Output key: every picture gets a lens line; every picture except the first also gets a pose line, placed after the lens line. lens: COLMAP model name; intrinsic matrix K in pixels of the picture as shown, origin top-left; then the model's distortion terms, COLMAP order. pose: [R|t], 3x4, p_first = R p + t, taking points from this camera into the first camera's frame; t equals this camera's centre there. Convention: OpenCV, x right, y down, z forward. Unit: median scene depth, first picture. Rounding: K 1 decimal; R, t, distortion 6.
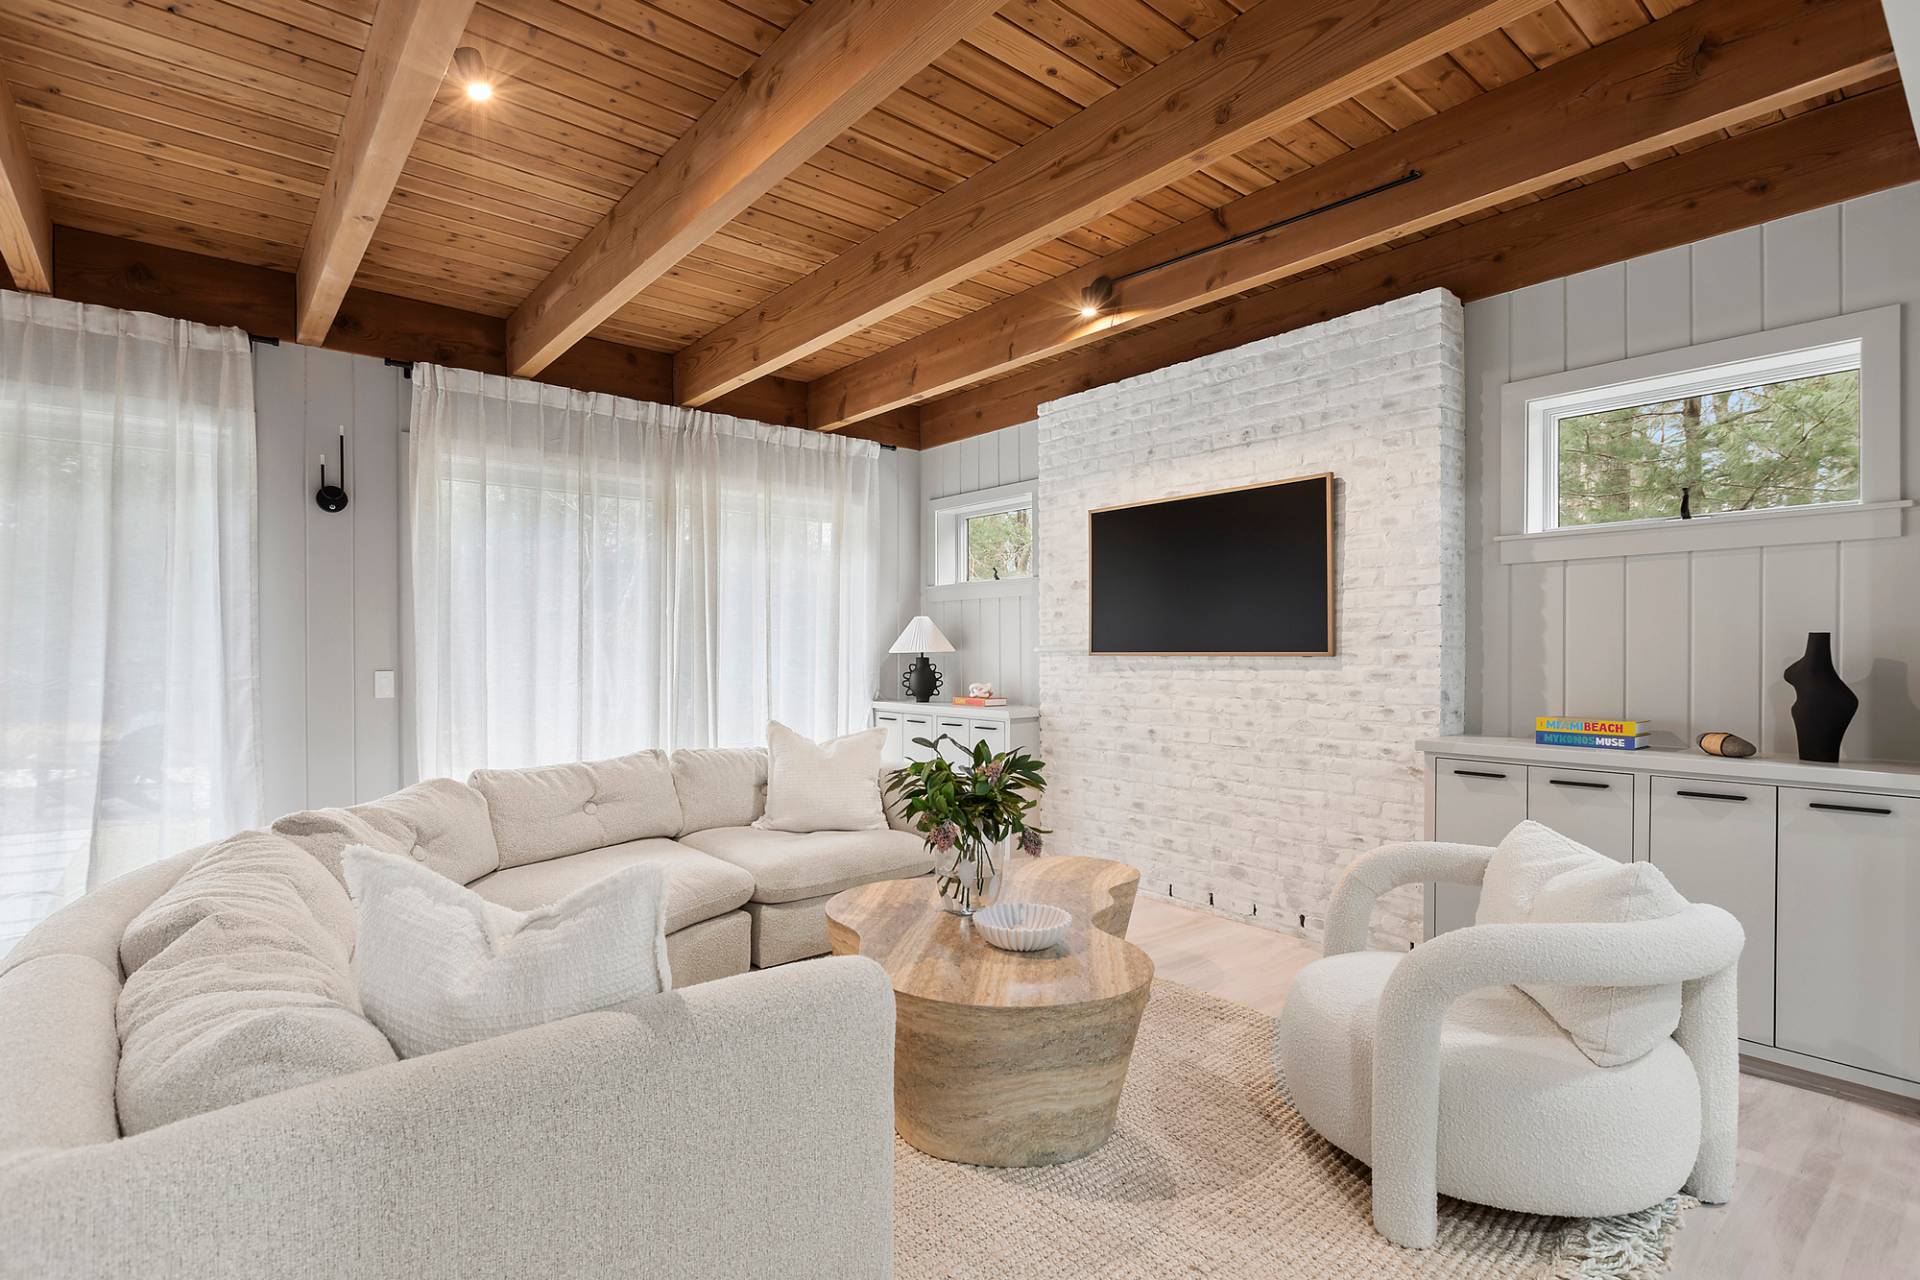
lens RADIAL K [[923.1, 0, 946.1], [0, 923.1, 654.9], [0, 0, 1]] dist [-0.001480, 0.000433]
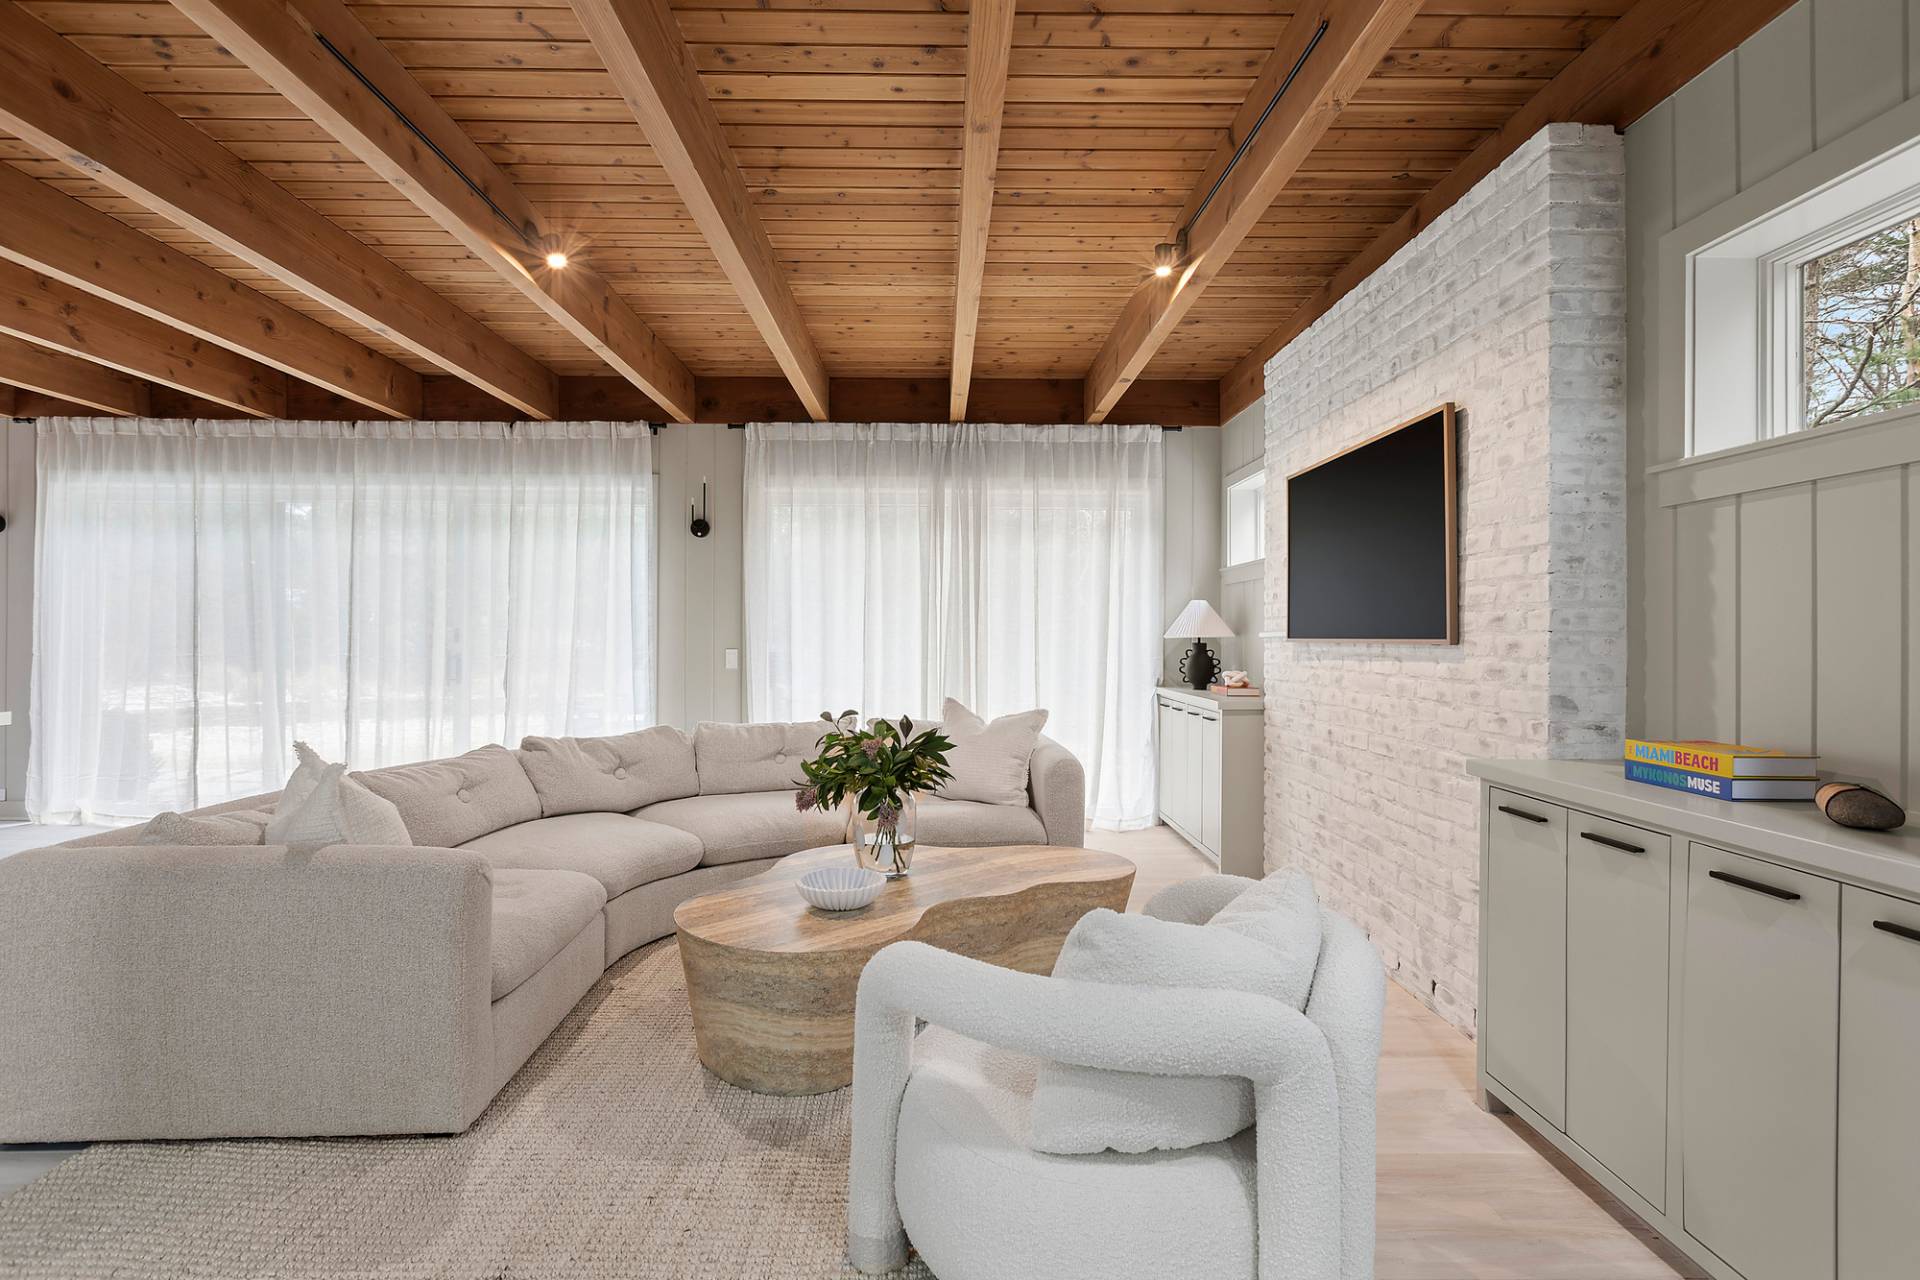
lens RADIAL K [[909.9, 0, 953.9], [0, 909.9, 633.6], [0, 0, 1]] dist [-0.002266, -0.000708]
pose [[0.779798, 0.002046, -0.626028, 0.521579], [-0.006429, 0.999968, -0.004740, -0.001316], [0.625998, 0.007722, 0.779786, 0.148113]]
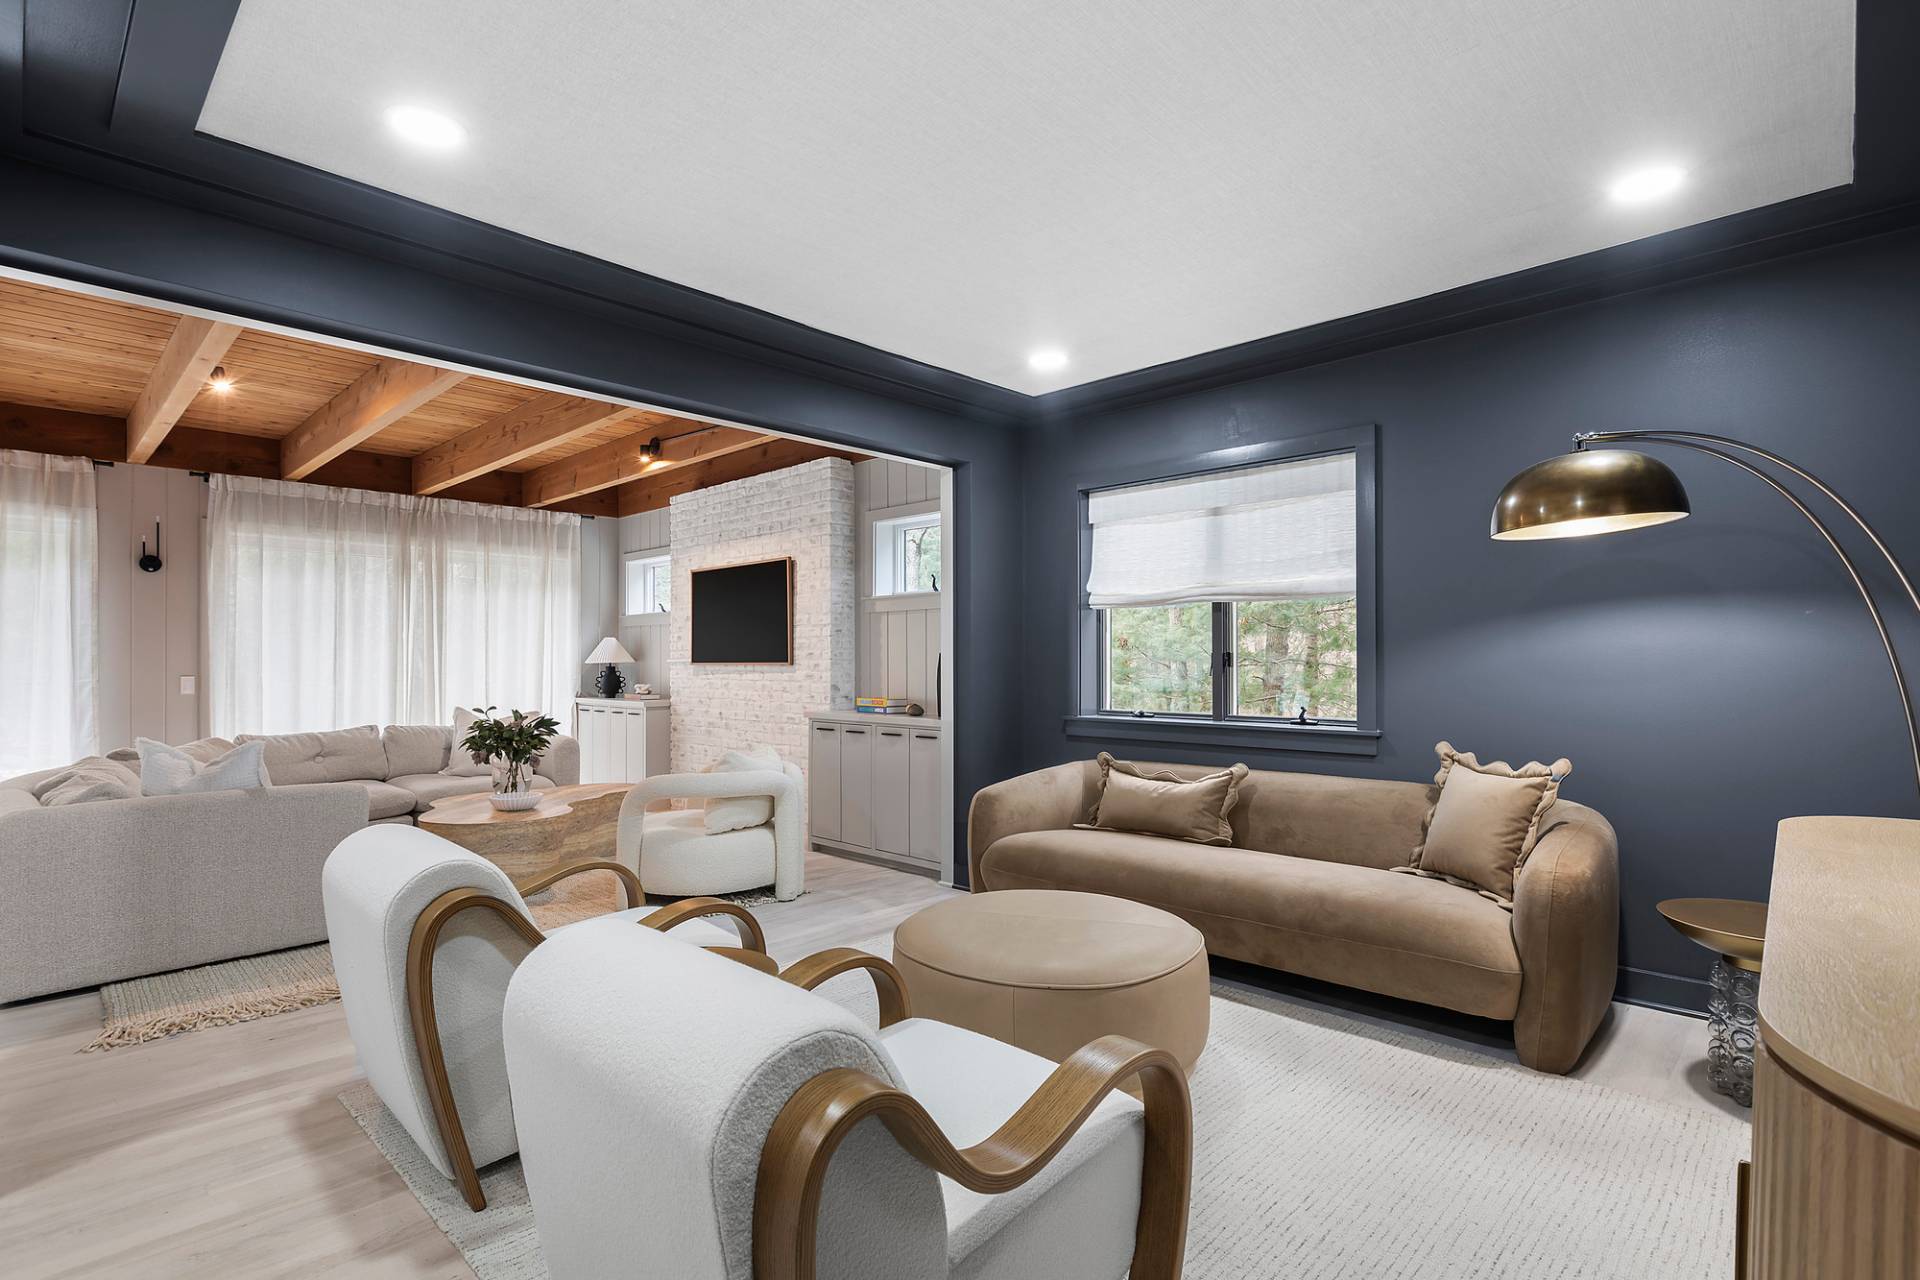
lens RADIAL K [[932.7, 0, 957.8], [0, 932.7, 649.7], [0, 0, 1]] dist [0.000127, -0.000463]
pose [[0.994053, -0.000433, 0.108899, 0.494337], [0.002159, 0.999874, -0.015731, 0.000903], [-0.108878, 0.015872, 0.993928, -0.677796]]
